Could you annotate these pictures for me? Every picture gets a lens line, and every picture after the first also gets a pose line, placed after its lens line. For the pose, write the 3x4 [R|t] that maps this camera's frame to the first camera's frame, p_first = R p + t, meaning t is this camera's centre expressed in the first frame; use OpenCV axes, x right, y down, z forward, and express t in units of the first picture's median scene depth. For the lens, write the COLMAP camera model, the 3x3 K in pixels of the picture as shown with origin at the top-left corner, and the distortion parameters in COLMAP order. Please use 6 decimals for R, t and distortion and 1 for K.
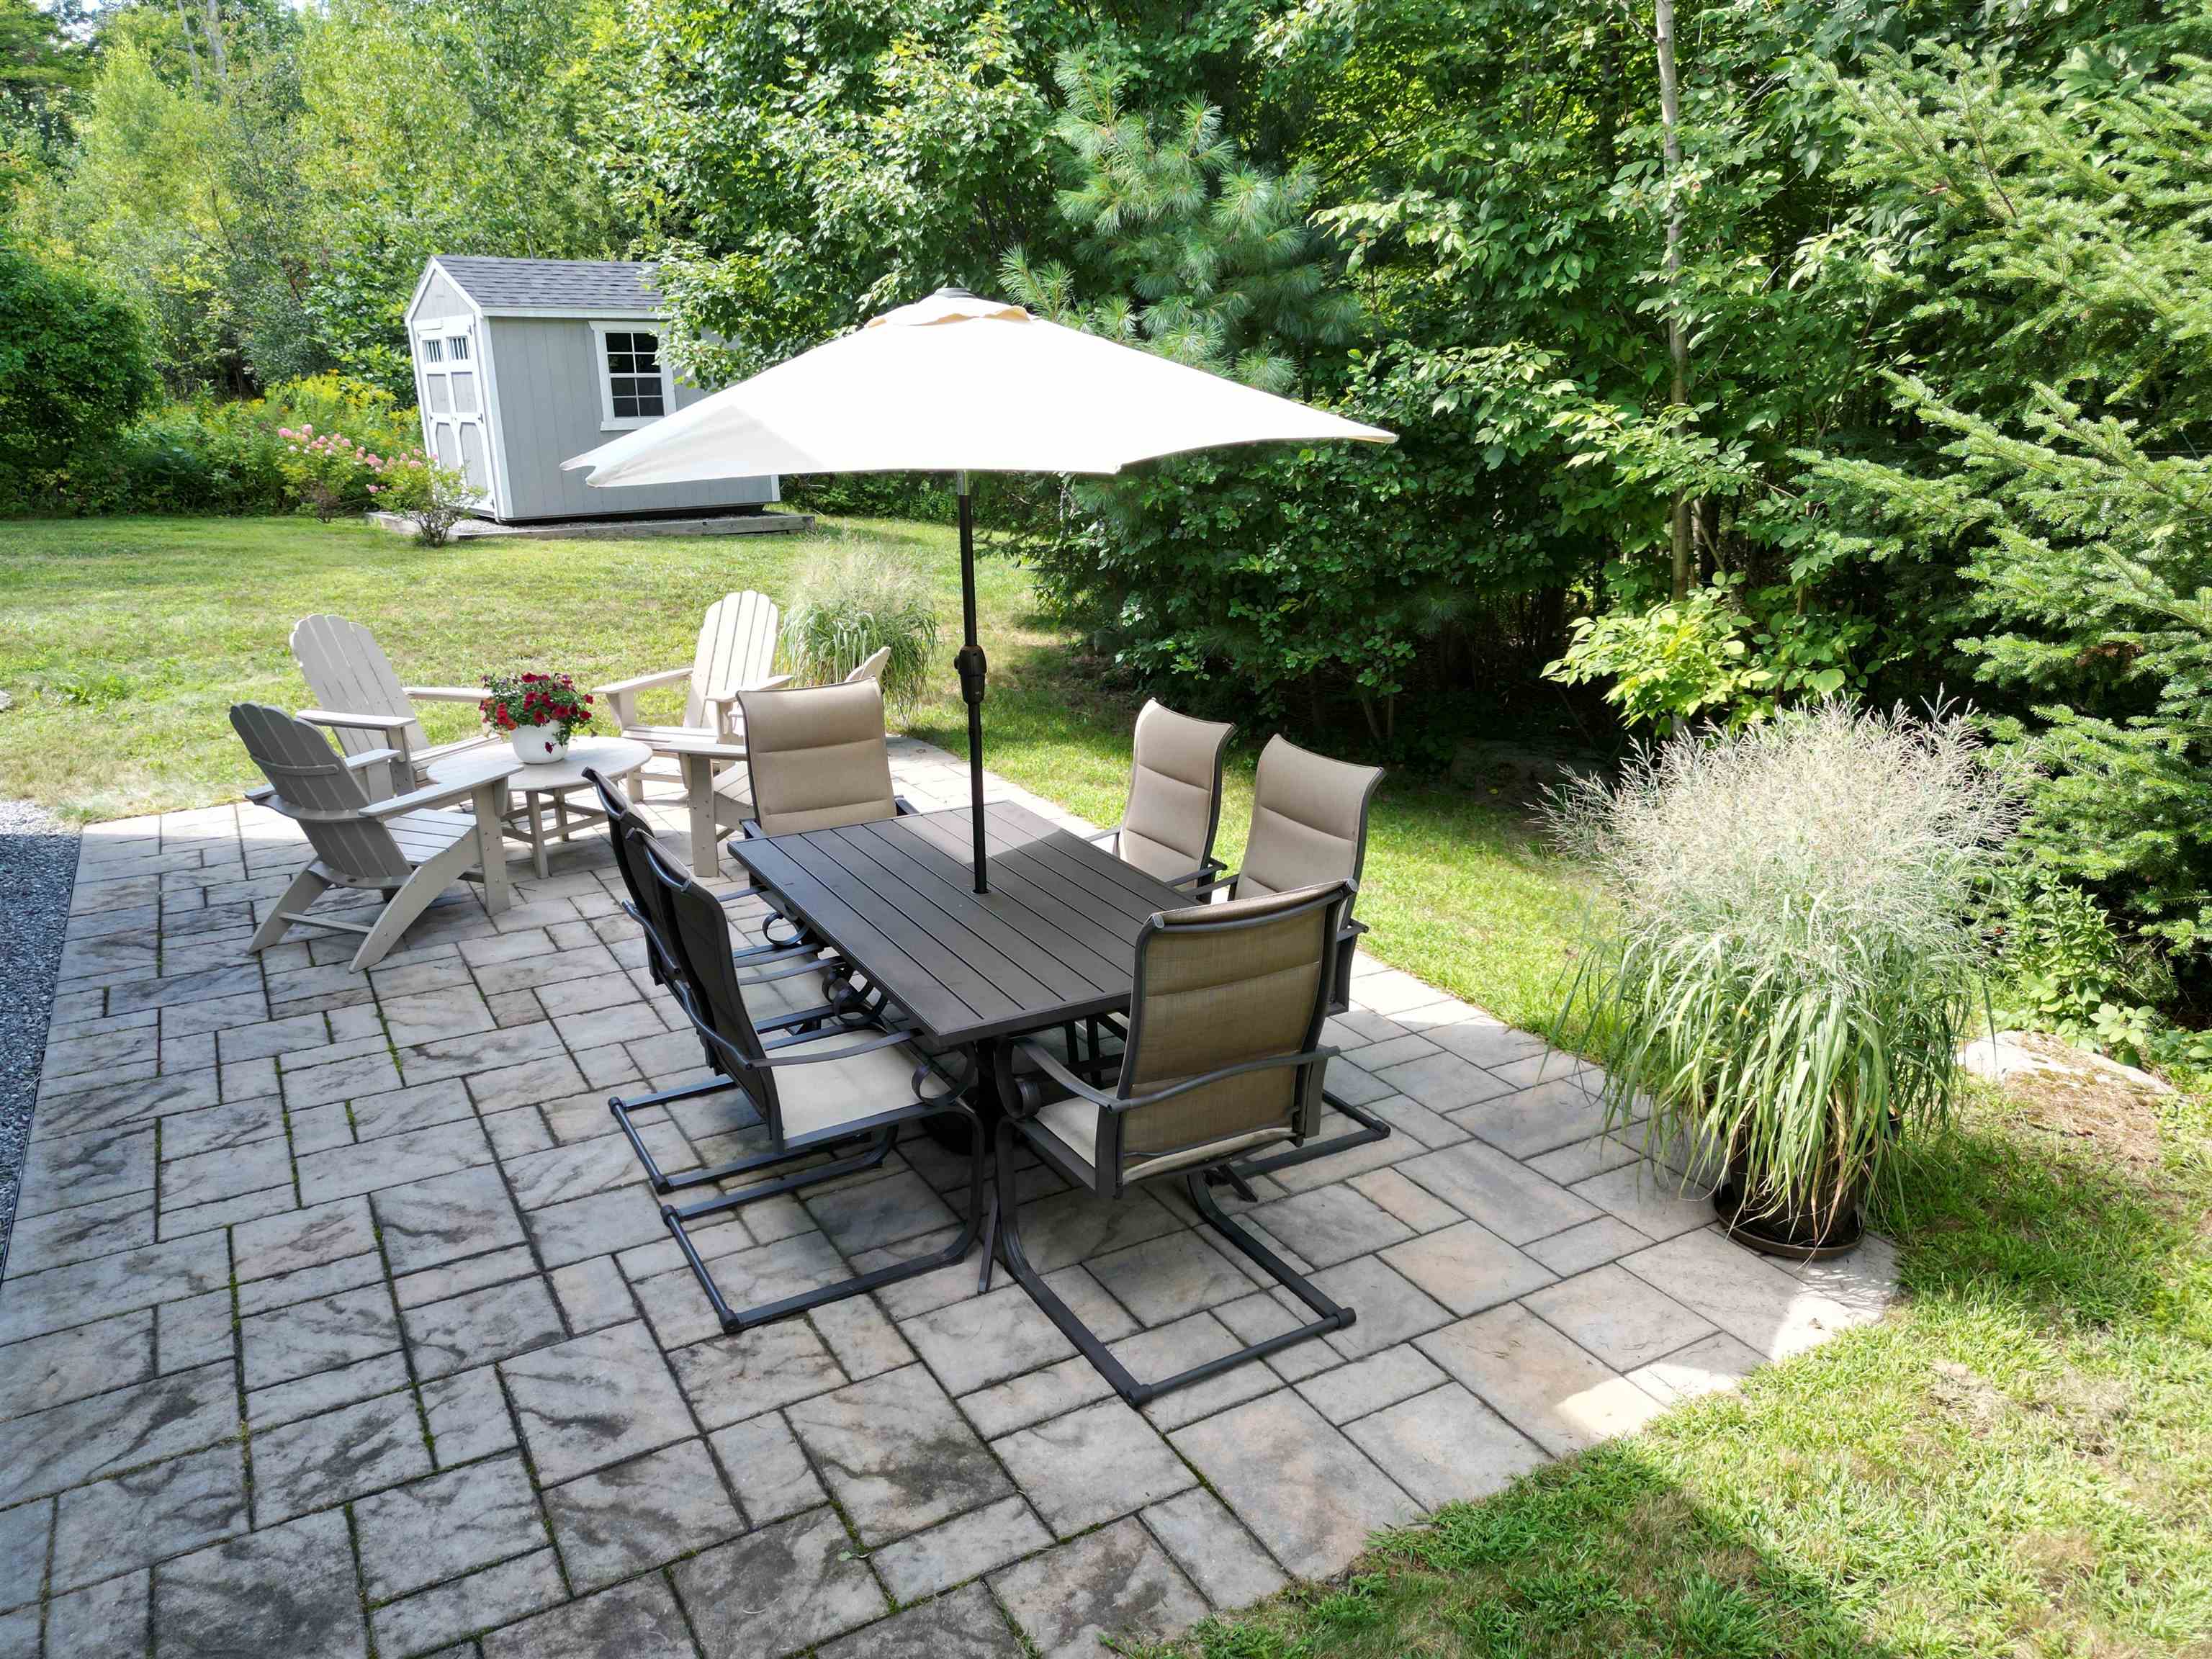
lens RADIAL K [[1566.1, 0, 1110.9], [0, 1566.1, 829.5], [0, 0, 1]] dist [0.030285, -0.004856]
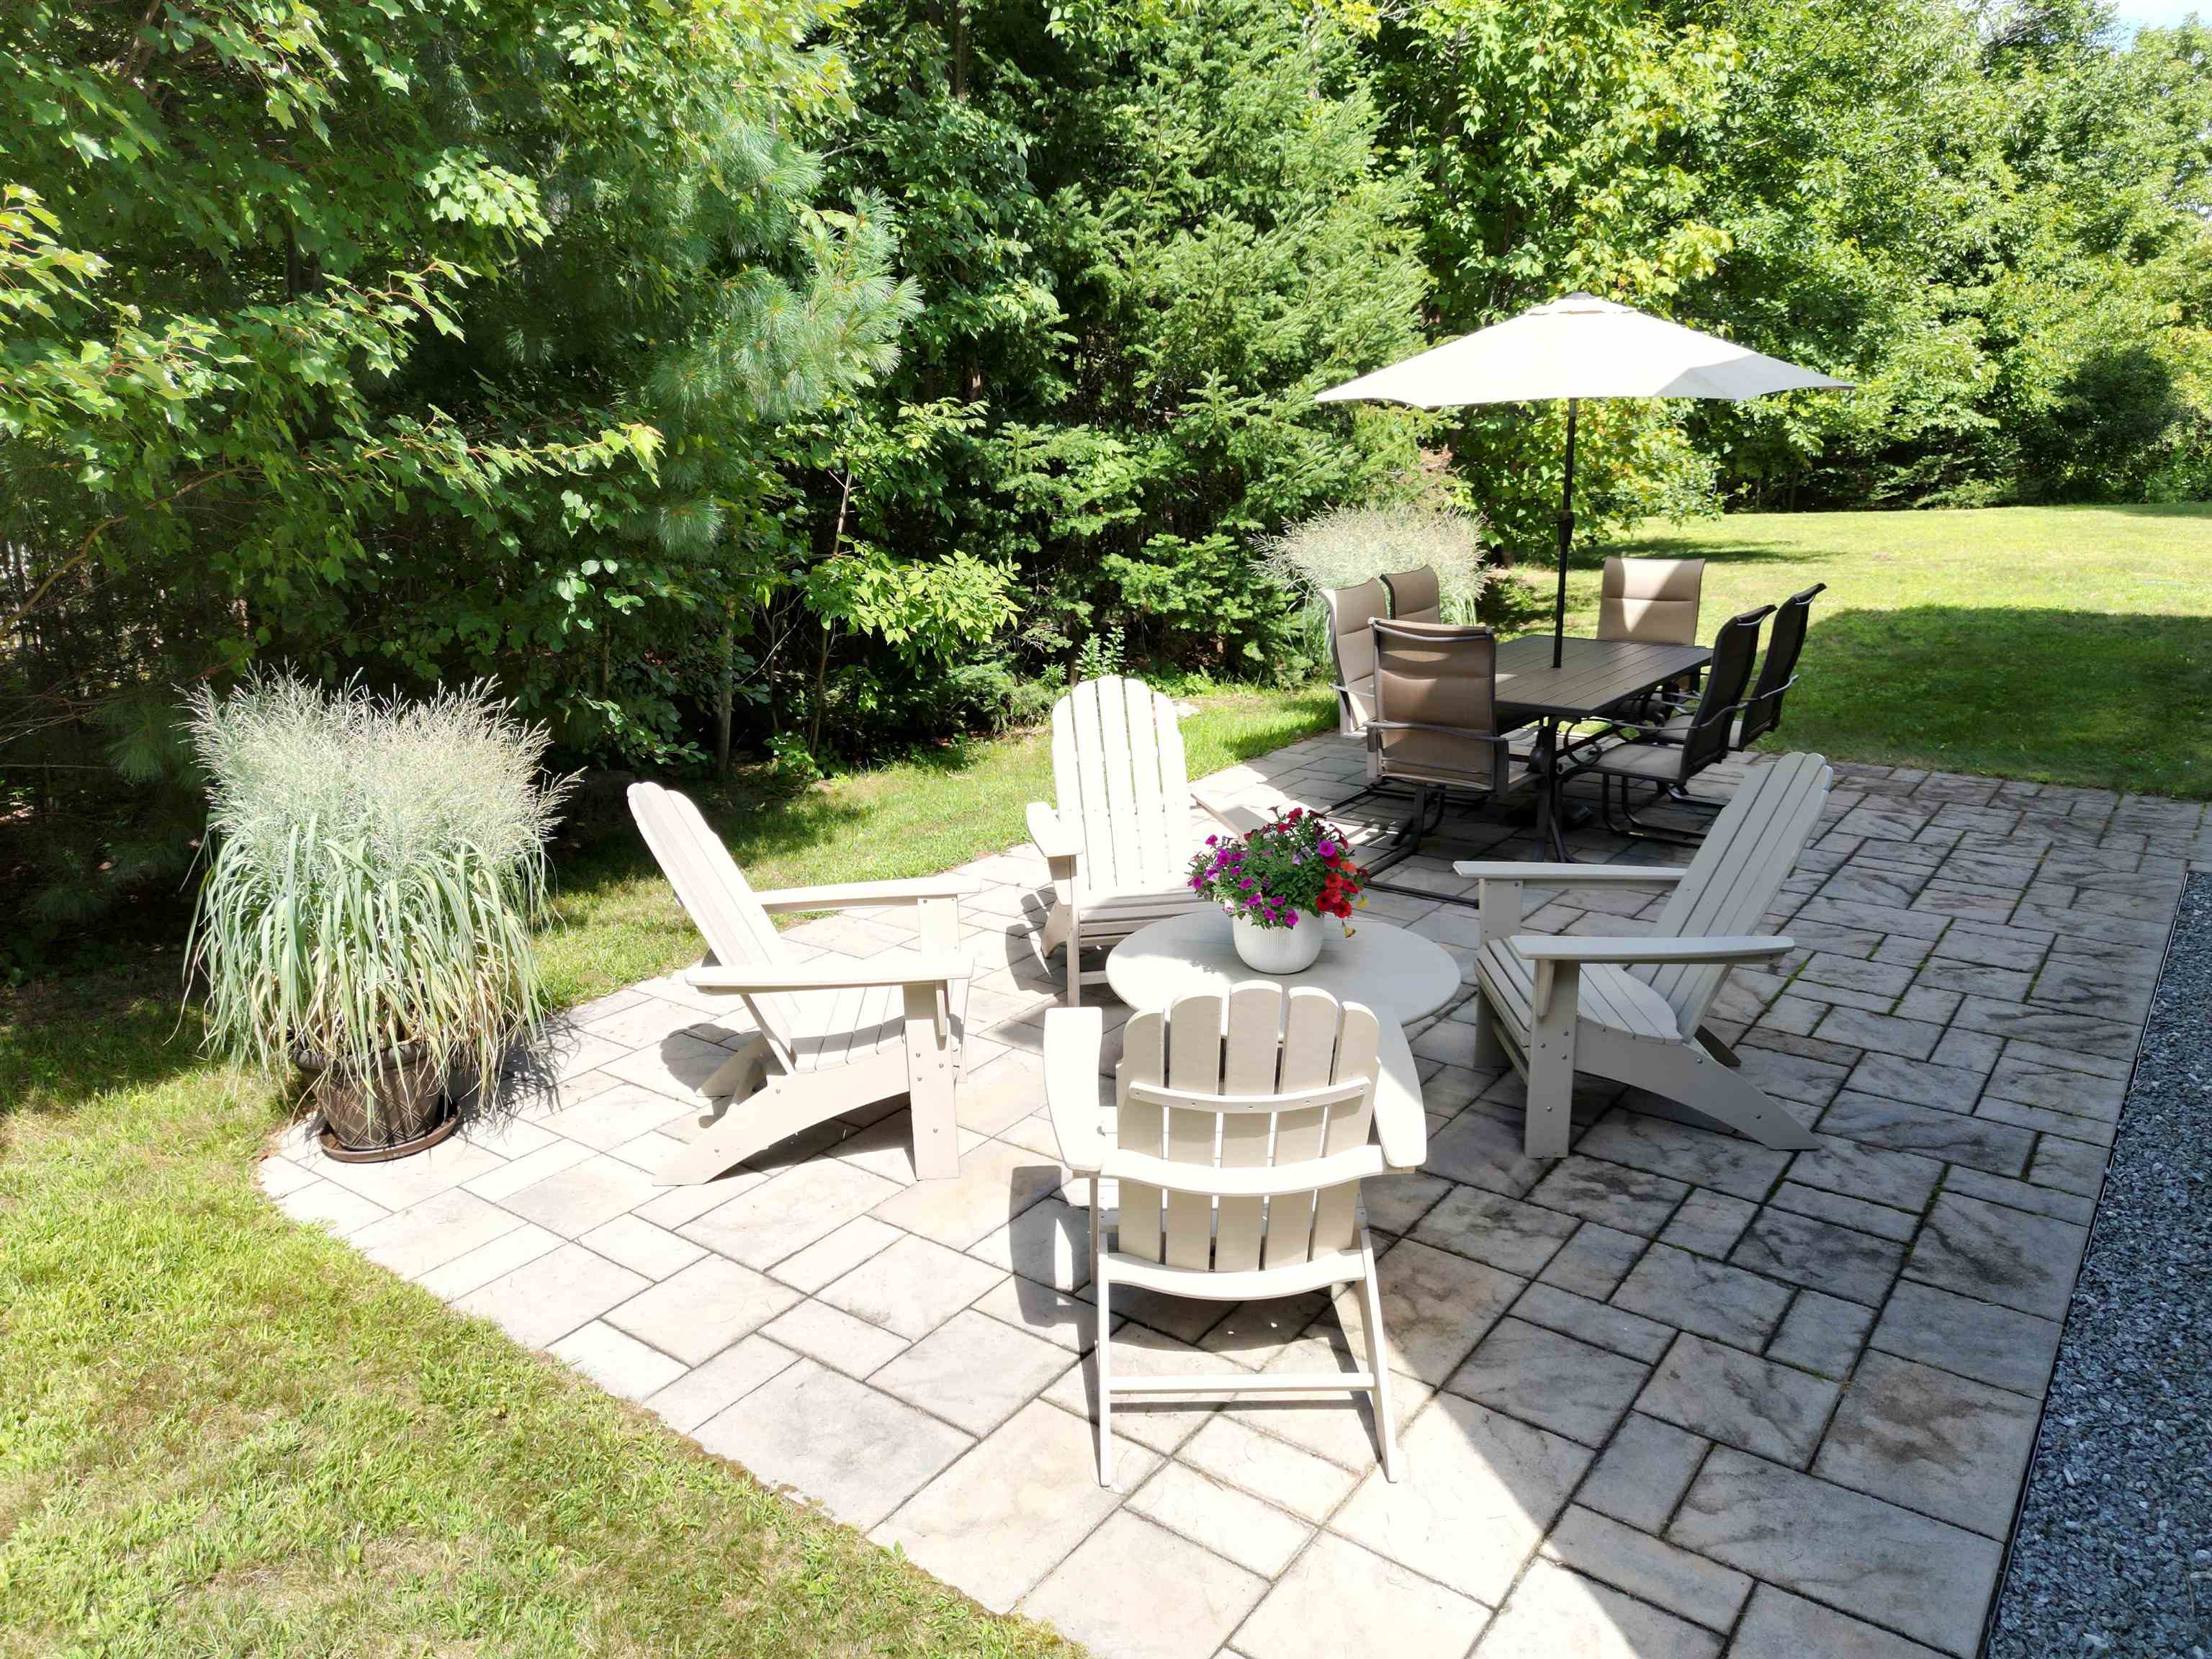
lens RADIAL K [[1566.1, 0, 1109.9], [0, 1566.1, 831.7], [0, 0, 1]] dist [0.030285, -0.004856]
pose [[-0.402491, -0.245608, 0.881861, -1.163322], [0.266535, 0.890157, 0.369568, -0.443663], [-0.875763, 0.383794, -0.292817, 1.661216]]
